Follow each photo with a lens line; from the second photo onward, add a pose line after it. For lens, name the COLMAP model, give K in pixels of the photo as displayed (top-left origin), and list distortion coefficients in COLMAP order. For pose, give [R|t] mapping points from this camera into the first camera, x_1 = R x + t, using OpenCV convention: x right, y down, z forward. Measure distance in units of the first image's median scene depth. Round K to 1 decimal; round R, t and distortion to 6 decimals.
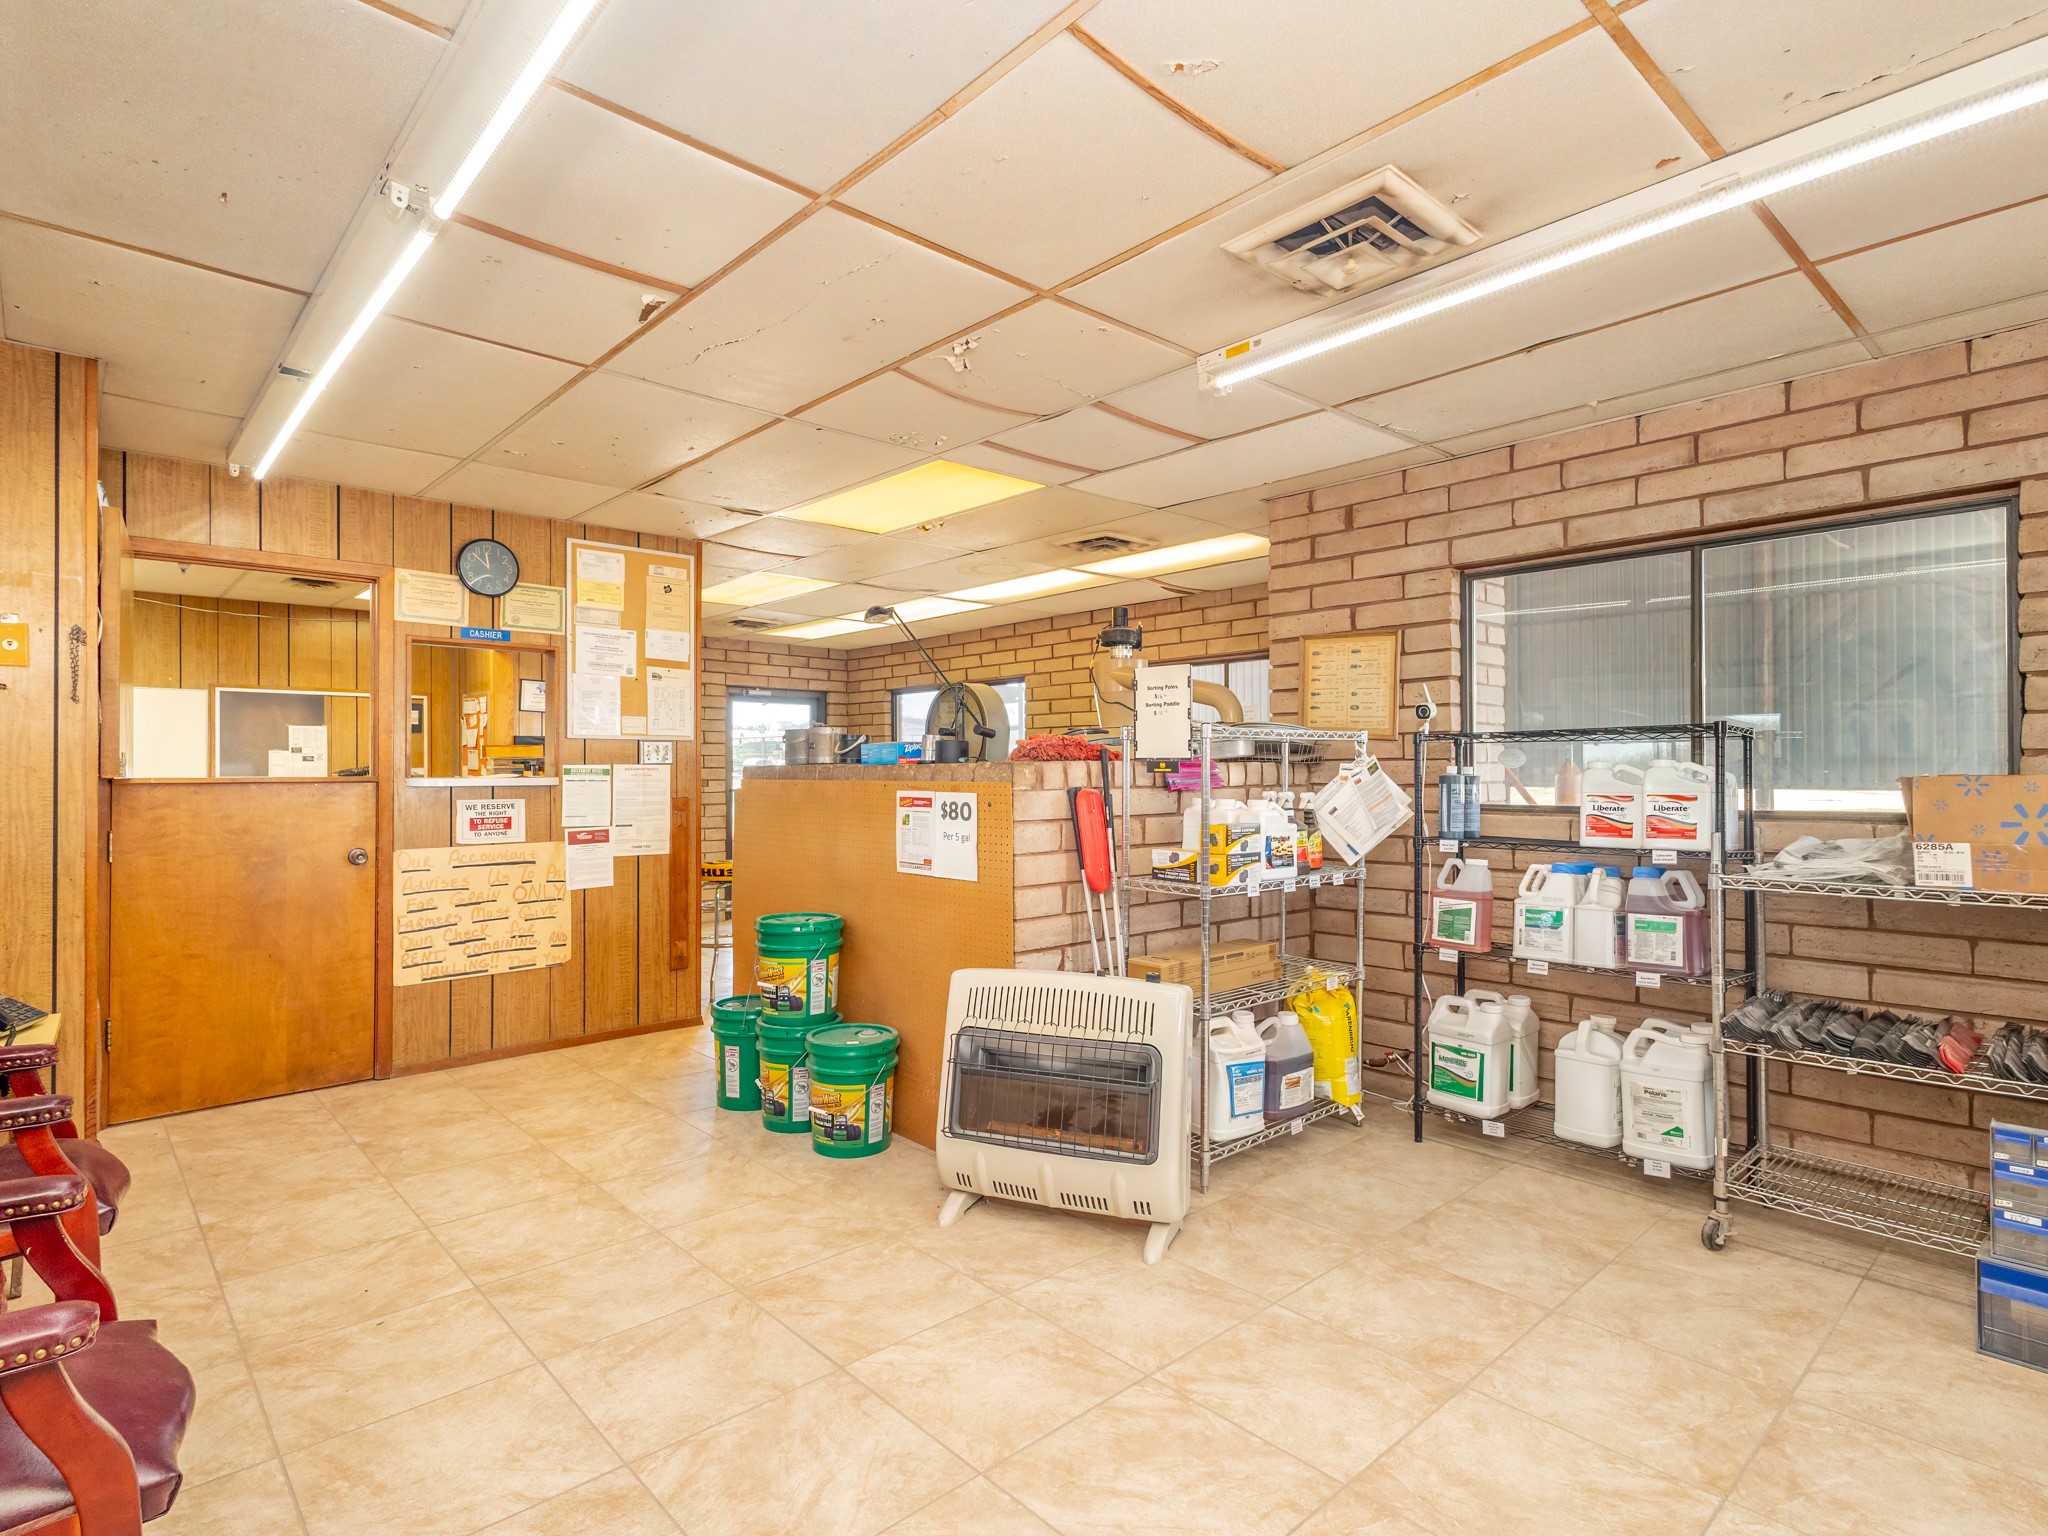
lens RADIAL K [[1057.3, 0, 1022.5], [0, 1057.3, 764.5], [0, 0, 1]] dist [0.013621, -0.002701]
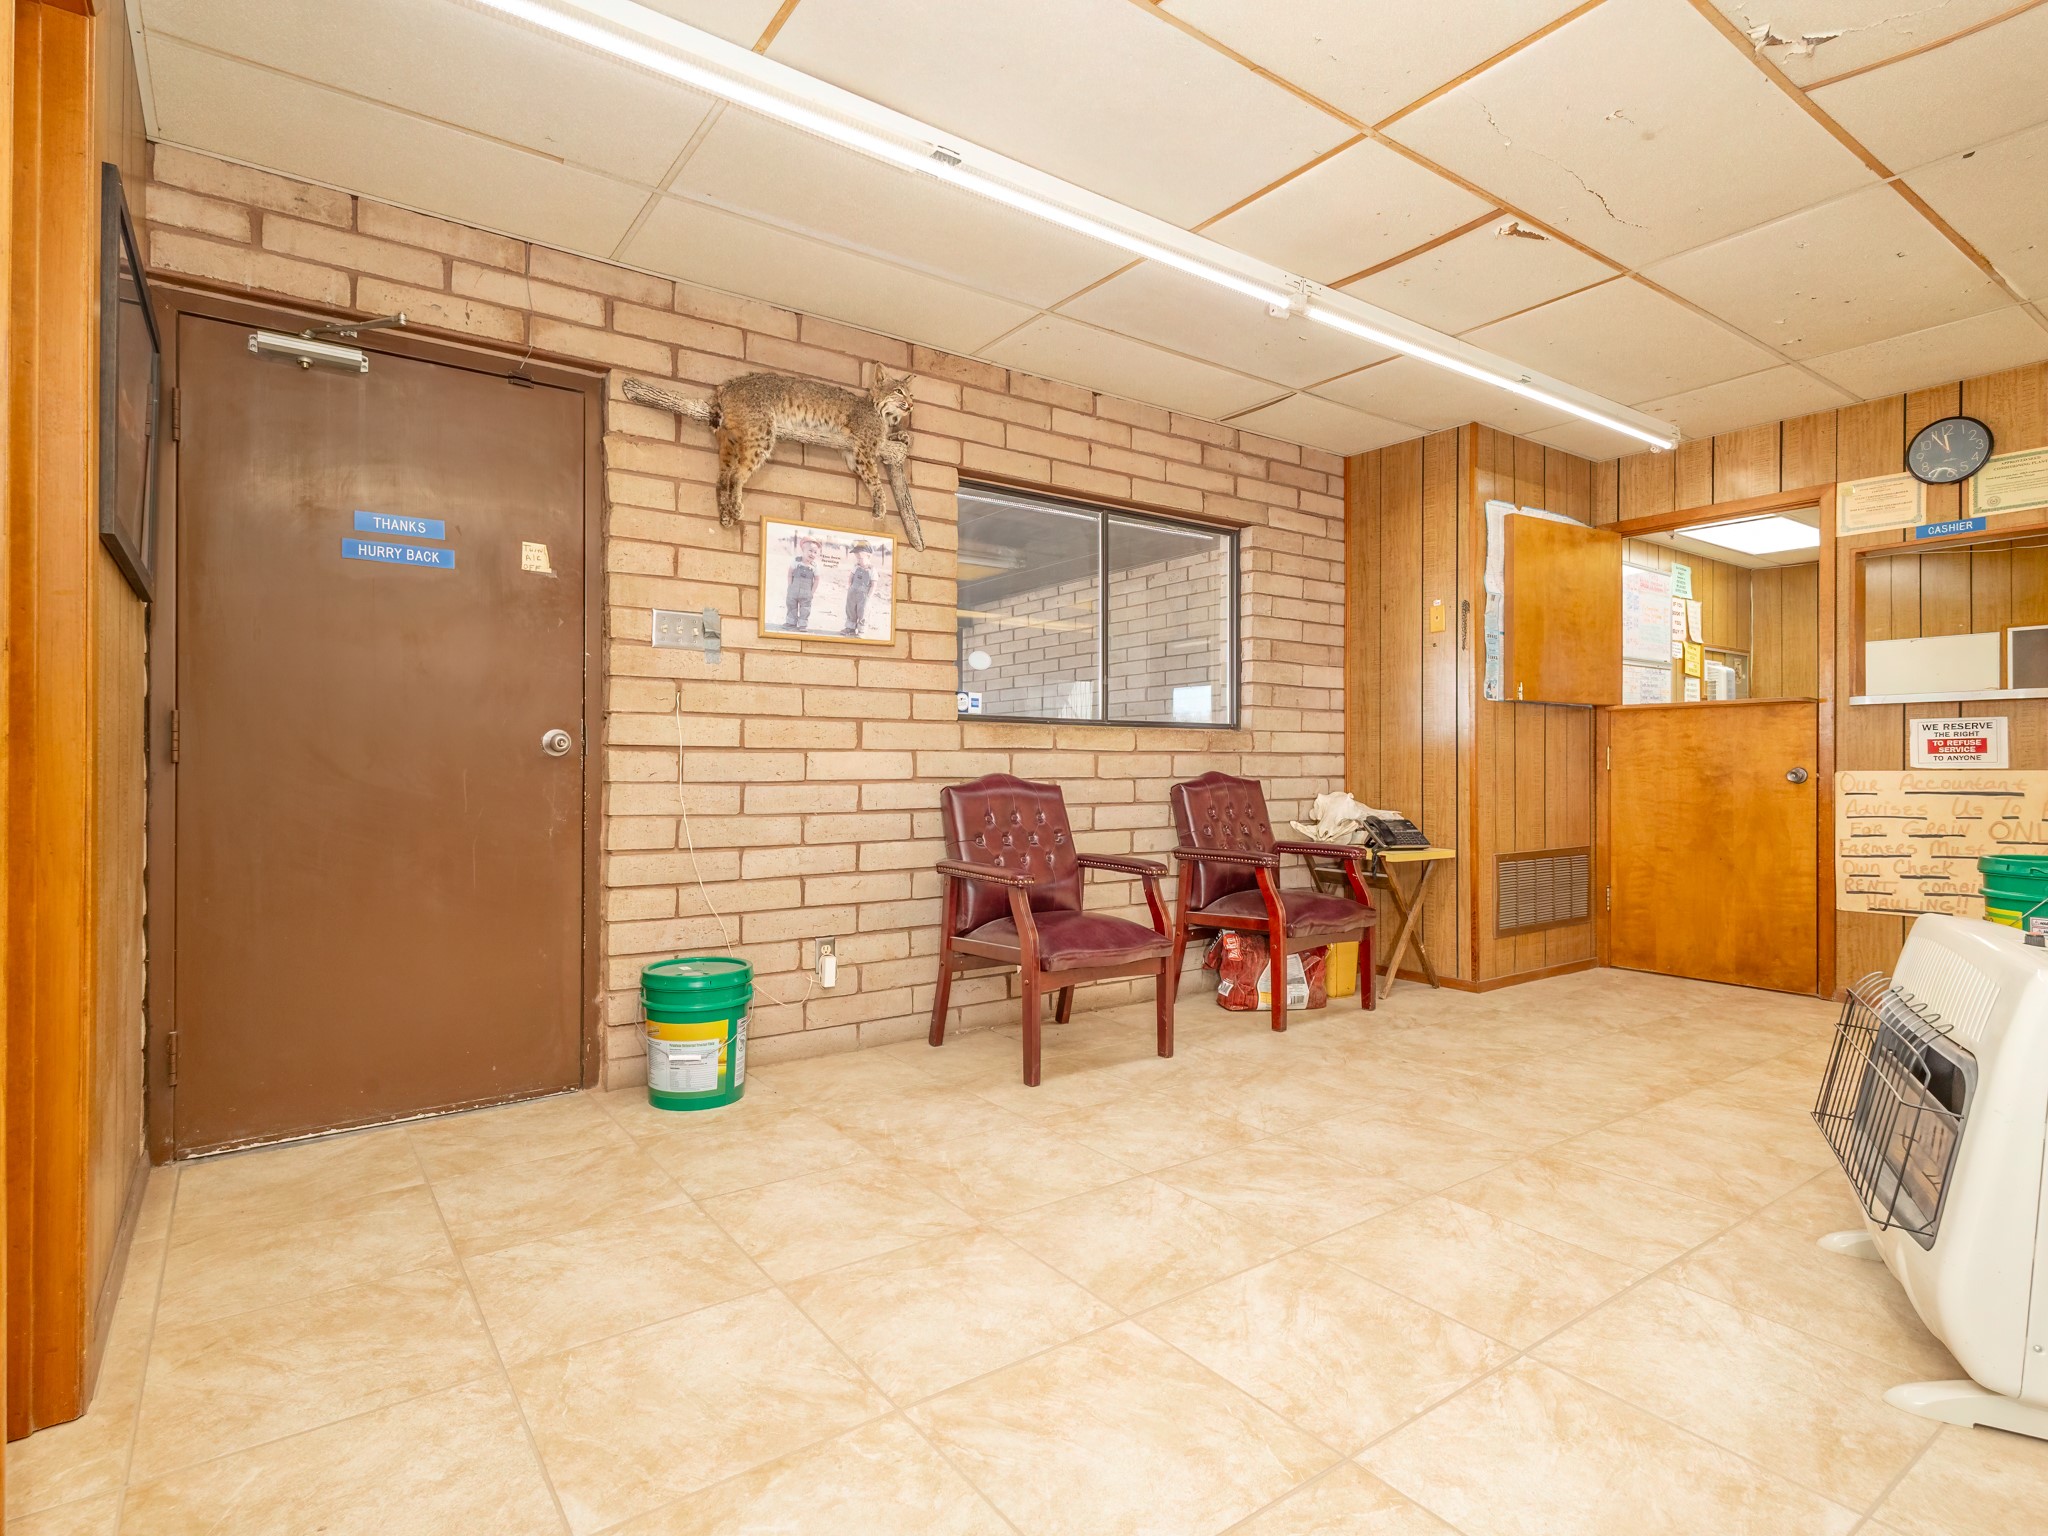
lens RADIAL K [[1057.3, 0, 1021.1], [0, 1057.3, 763.0], [0, 0, 1]] dist [0.013621, -0.002701]
pose [[-0.116151, -0.000468, -0.993231, 0.493034], [0.008150, 0.999966, -0.001424, 0.070918], [0.993198, -0.008260, -0.116143, 0.377911]]
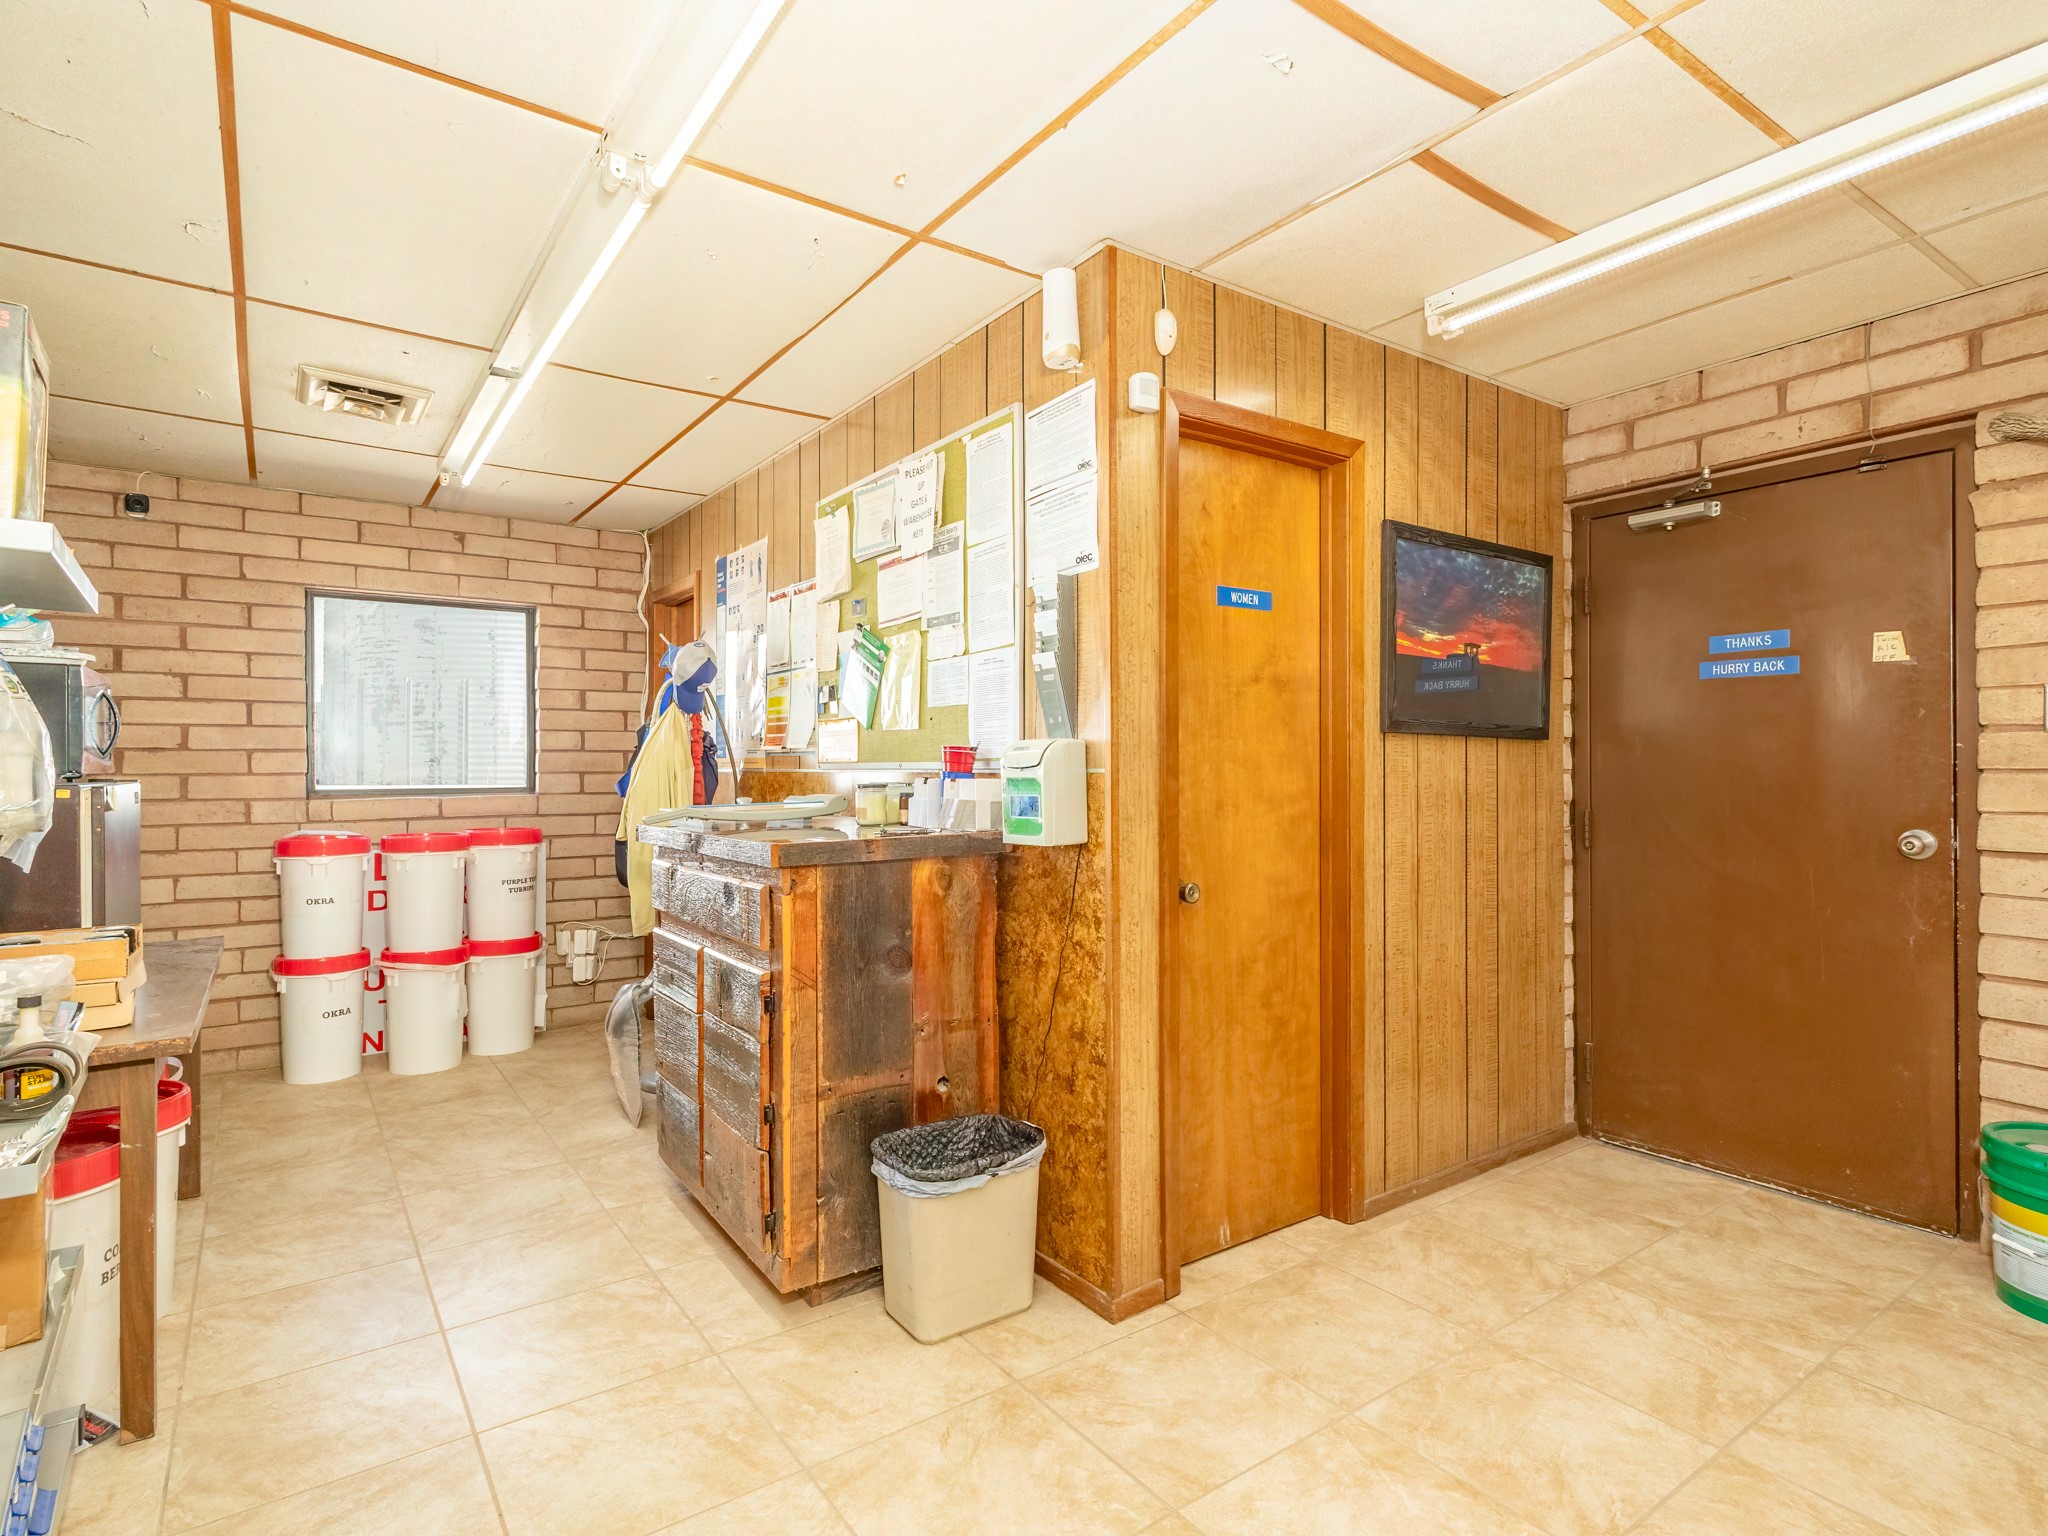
lens RADIAL K [[1057.3, 0, 1027.4], [0, 1057.3, 768.9], [0, 0, 1]] dist [0.013621, -0.002701]
pose [[-0.992473, 0.005703, 0.122329, 0.282409], [0.004552, 0.999943, -0.009687, 0.010426], [-0.122377, -0.009058, -0.992442, 0.706976]]
